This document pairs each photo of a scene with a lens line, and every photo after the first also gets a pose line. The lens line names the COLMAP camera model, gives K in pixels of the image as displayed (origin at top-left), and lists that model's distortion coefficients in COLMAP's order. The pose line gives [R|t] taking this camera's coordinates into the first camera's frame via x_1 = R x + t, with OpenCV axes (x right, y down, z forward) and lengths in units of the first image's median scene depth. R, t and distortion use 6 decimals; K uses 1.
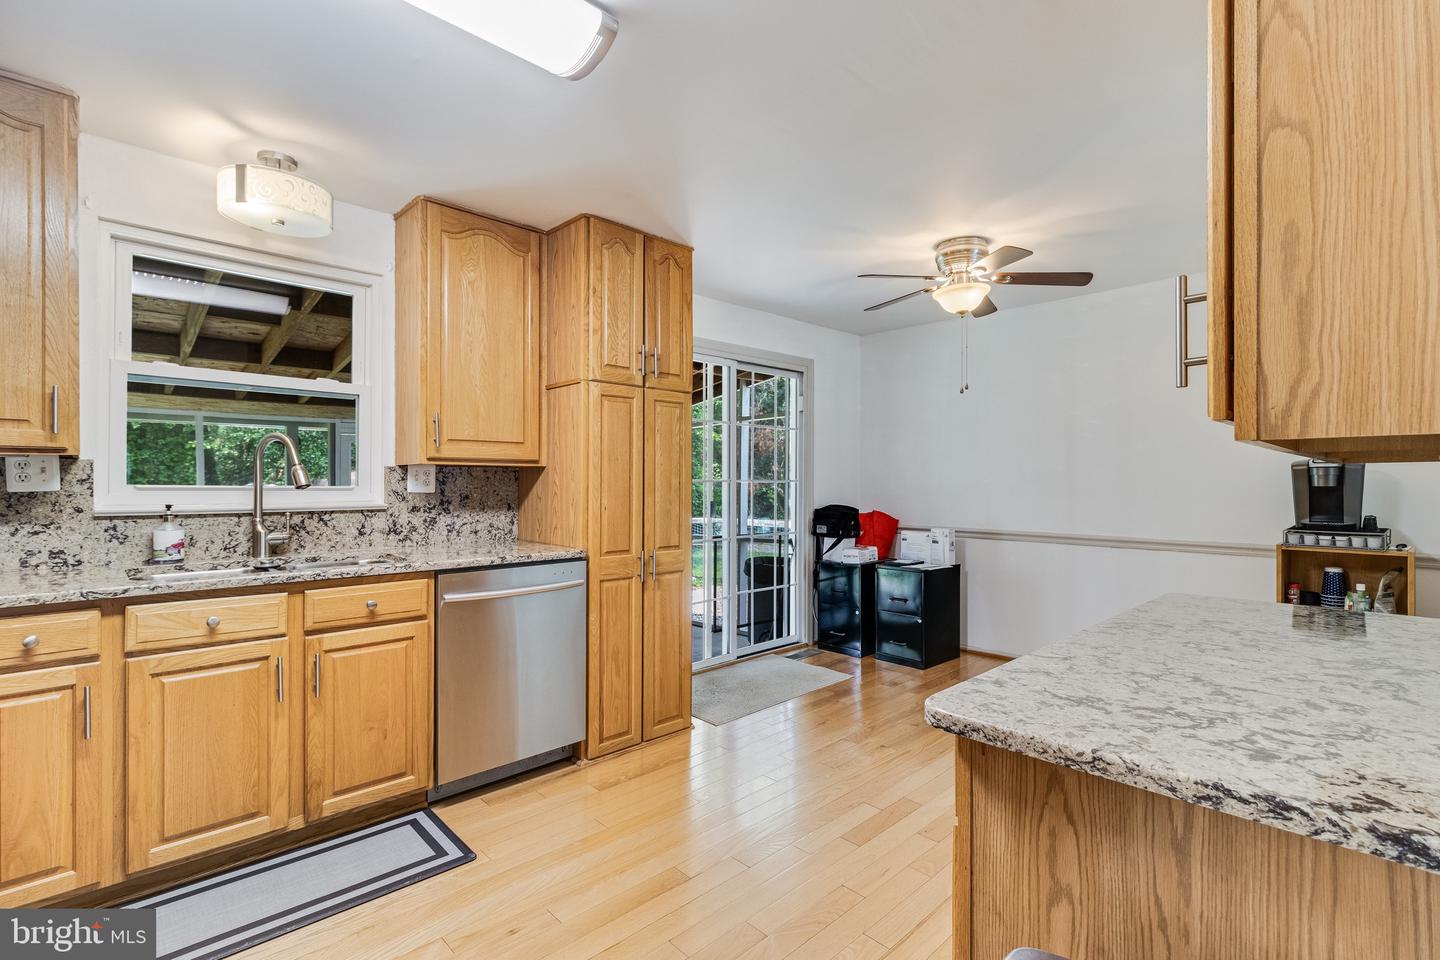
lens RADIAL K [[665.4, 0, 720.4], [0, 665.4, 467.5], [0, 0, 1]] dist [-0.001867, -0.000217]
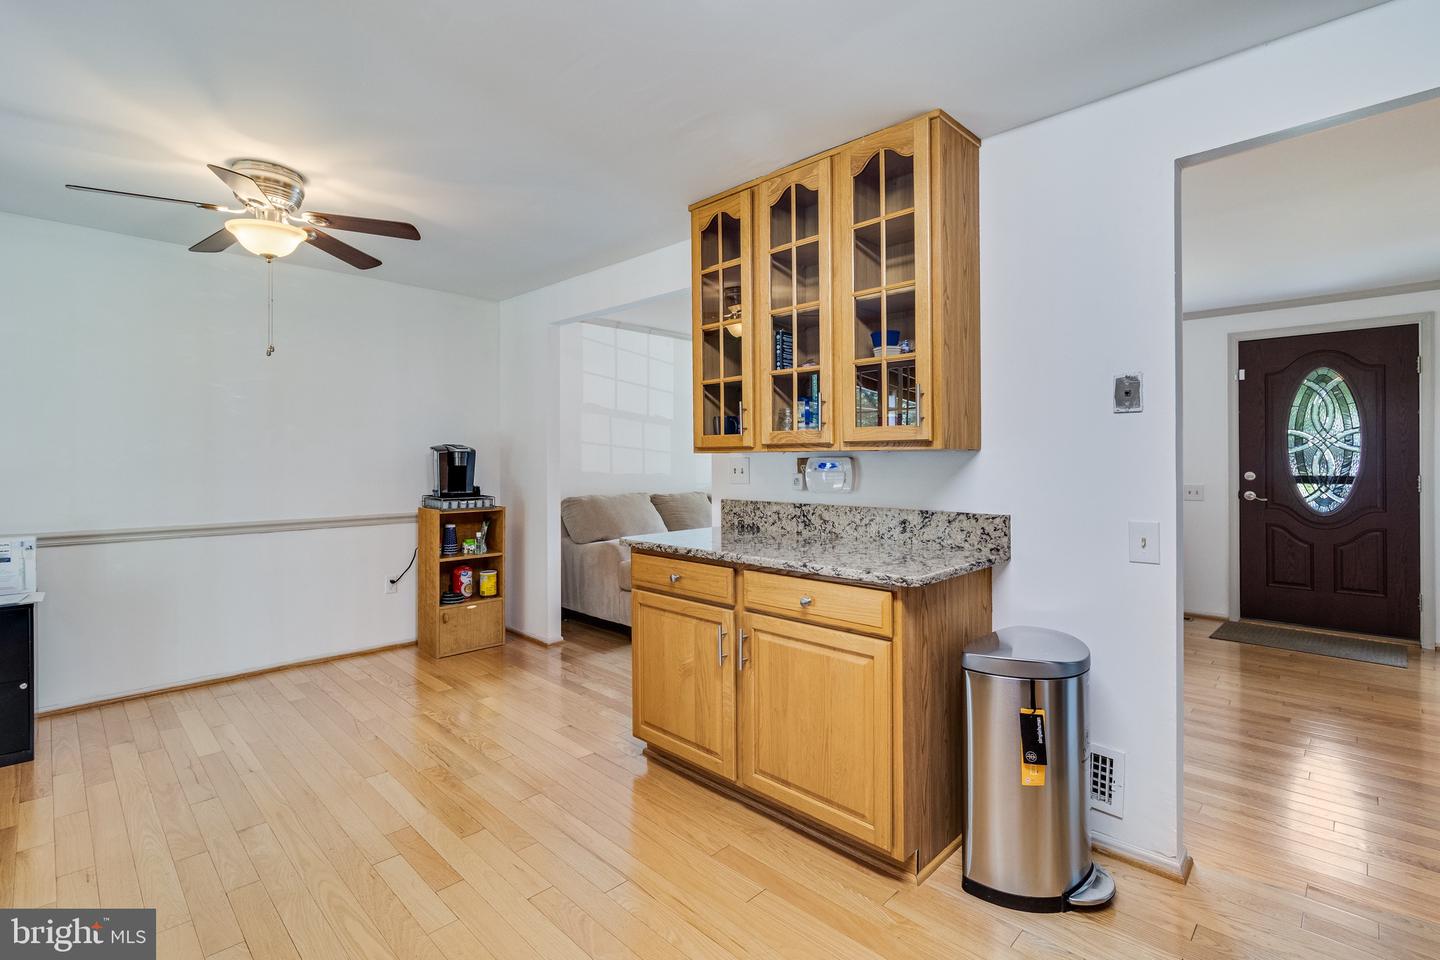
lens RADIAL K [[665.4, 0, 720.4], [0, 665.4, 467.5], [0, 0, 1]] dist [-0.001867, -0.000217]
pose [[-0.038186, -0.016635, 0.999132, -0.204745], [-0.010451, 0.999813, 0.016247, 0.001732], [-0.999216, -0.009821, -0.038353, 0.211074]]
